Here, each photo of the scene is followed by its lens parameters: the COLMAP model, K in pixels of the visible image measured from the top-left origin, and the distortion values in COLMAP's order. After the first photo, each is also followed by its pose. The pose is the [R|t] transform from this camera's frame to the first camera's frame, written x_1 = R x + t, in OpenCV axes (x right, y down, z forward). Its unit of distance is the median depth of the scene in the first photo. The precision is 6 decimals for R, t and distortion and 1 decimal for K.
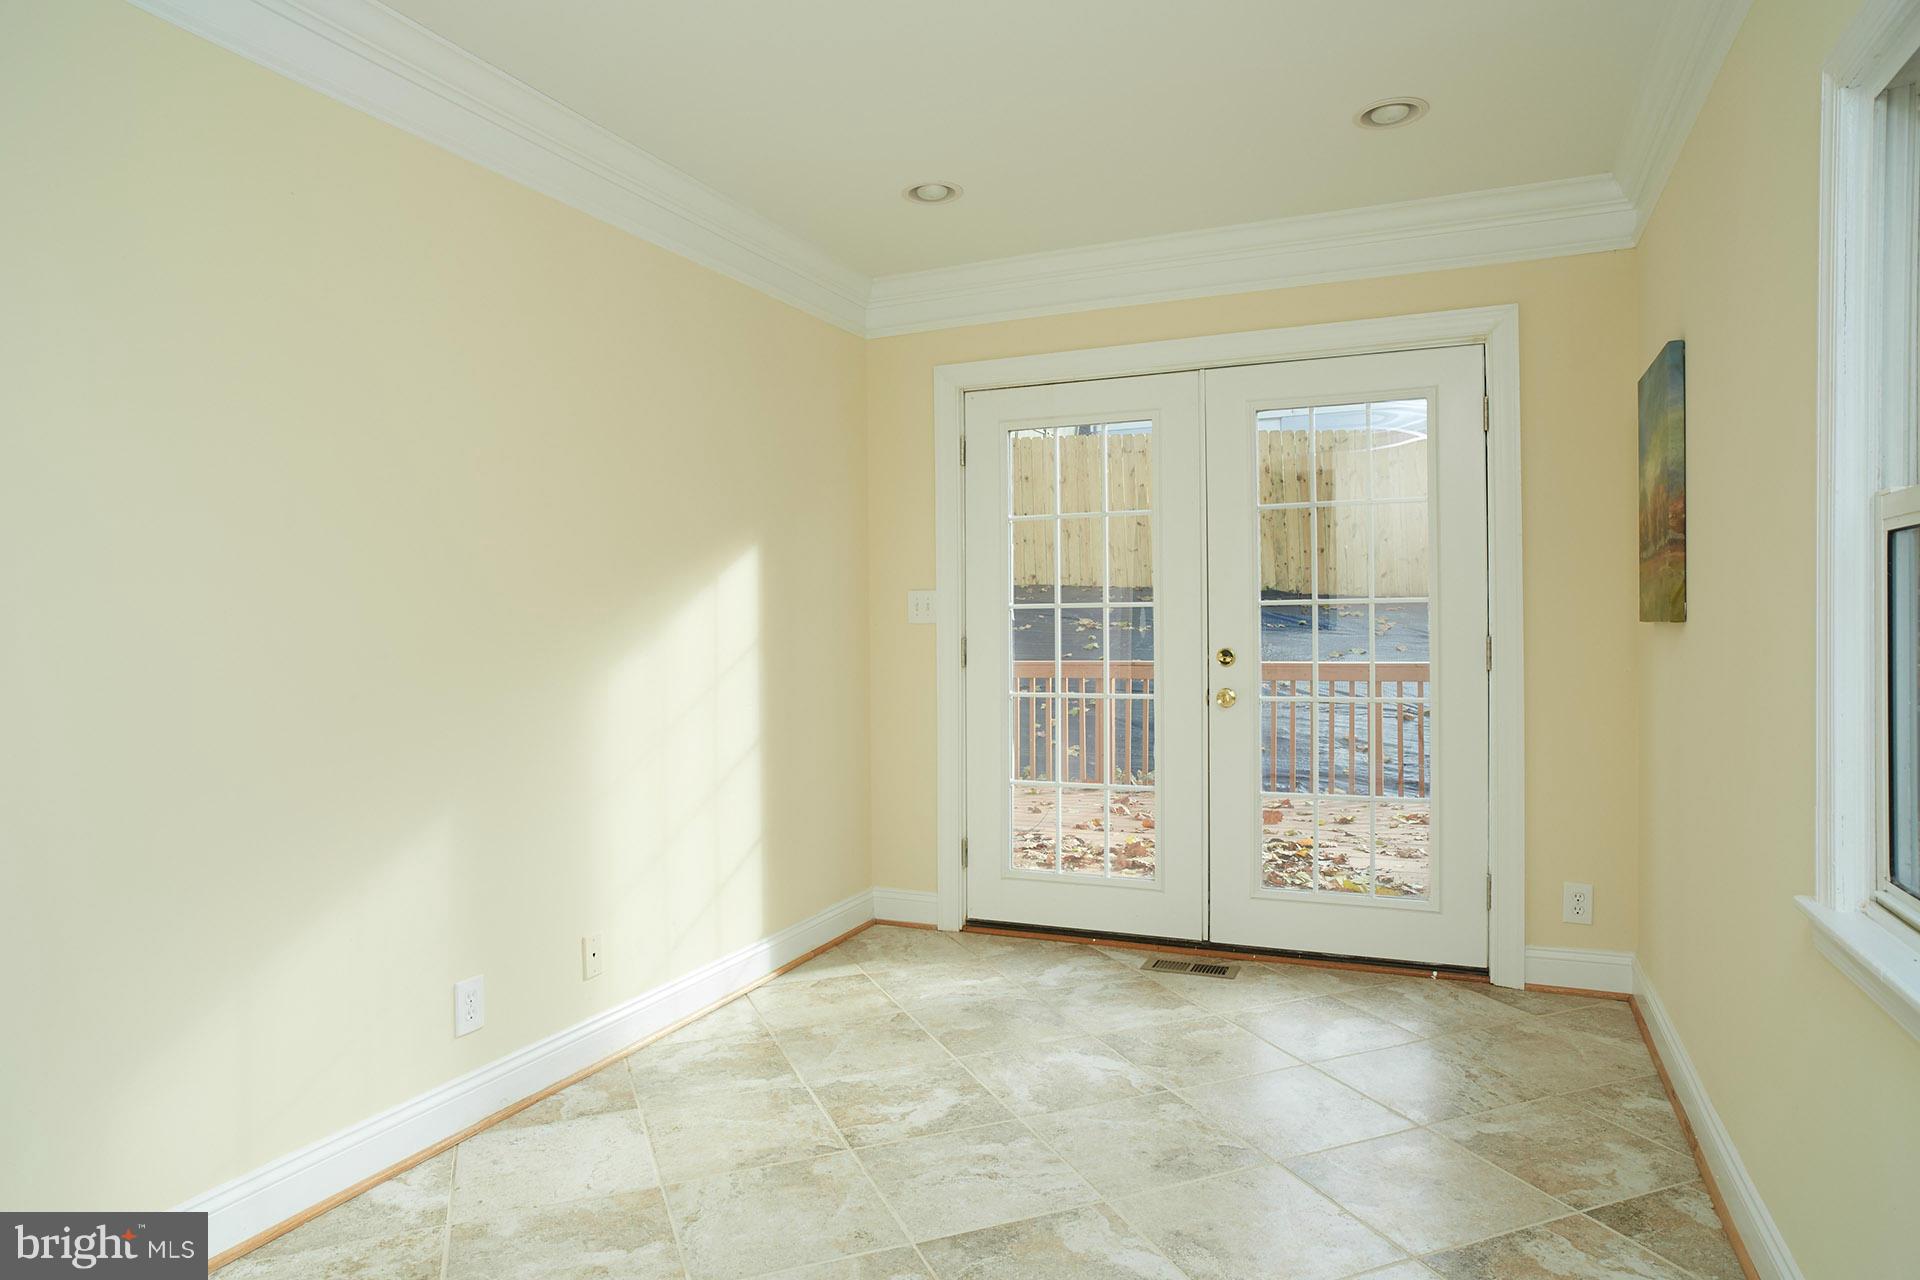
lens RADIAL K [[1155.3, 0, 958.4], [0, 1155.3, 629.4], [0, 0, 1]] dist [-0.045710, 0.038089]
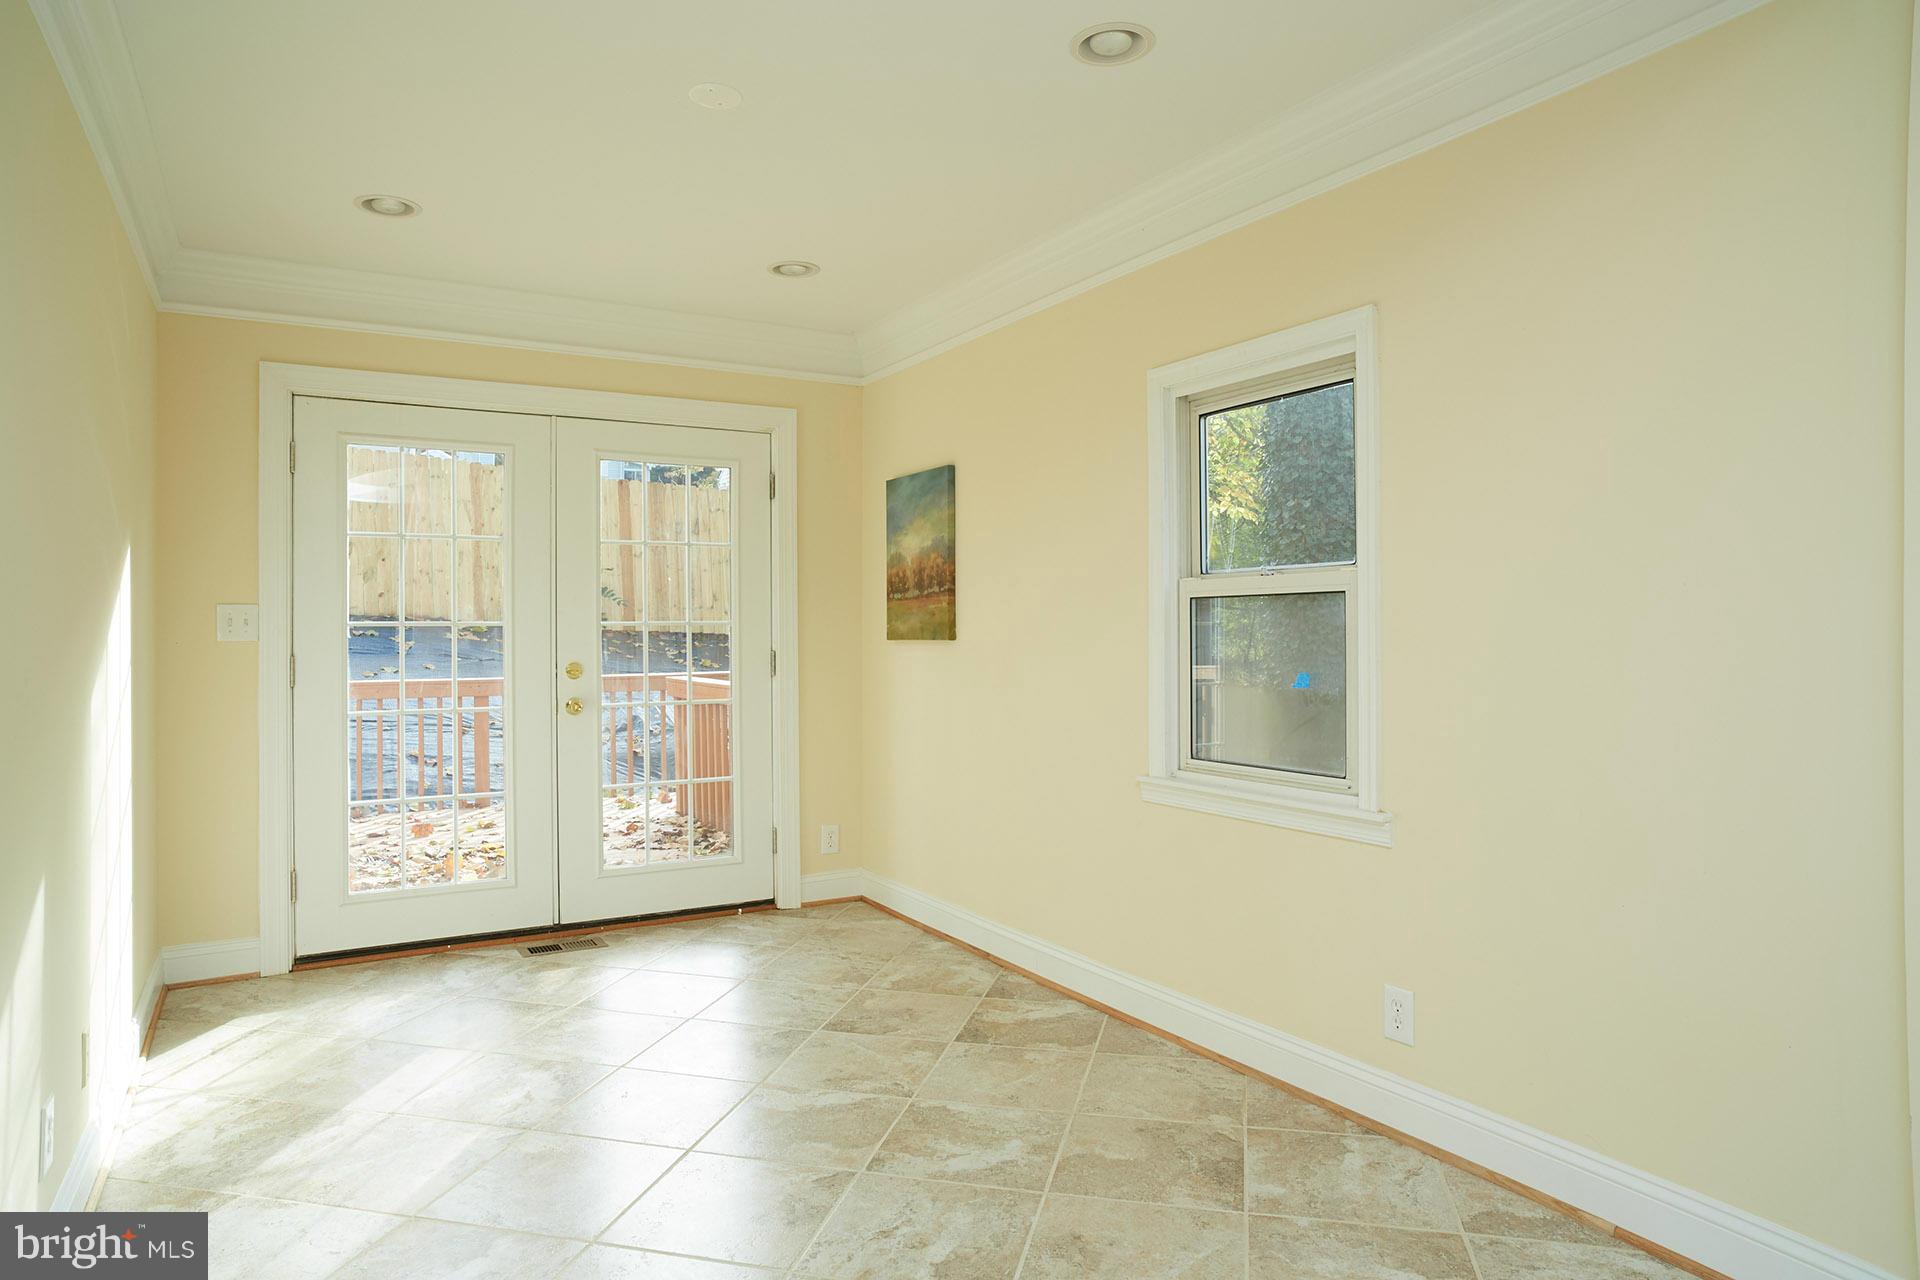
lens RADIAL K [[1155.3, 0, 941.4], [0, 1155.3, 632.1], [0, 0, 1]] dist [-0.045710, 0.038089]
pose [[0.595686, 0.007166, 0.803185, -0.478339], [0.004988, 0.999908, -0.012620, 0.002009], [-0.803202, 0.011524, 0.595596, 0.029646]]
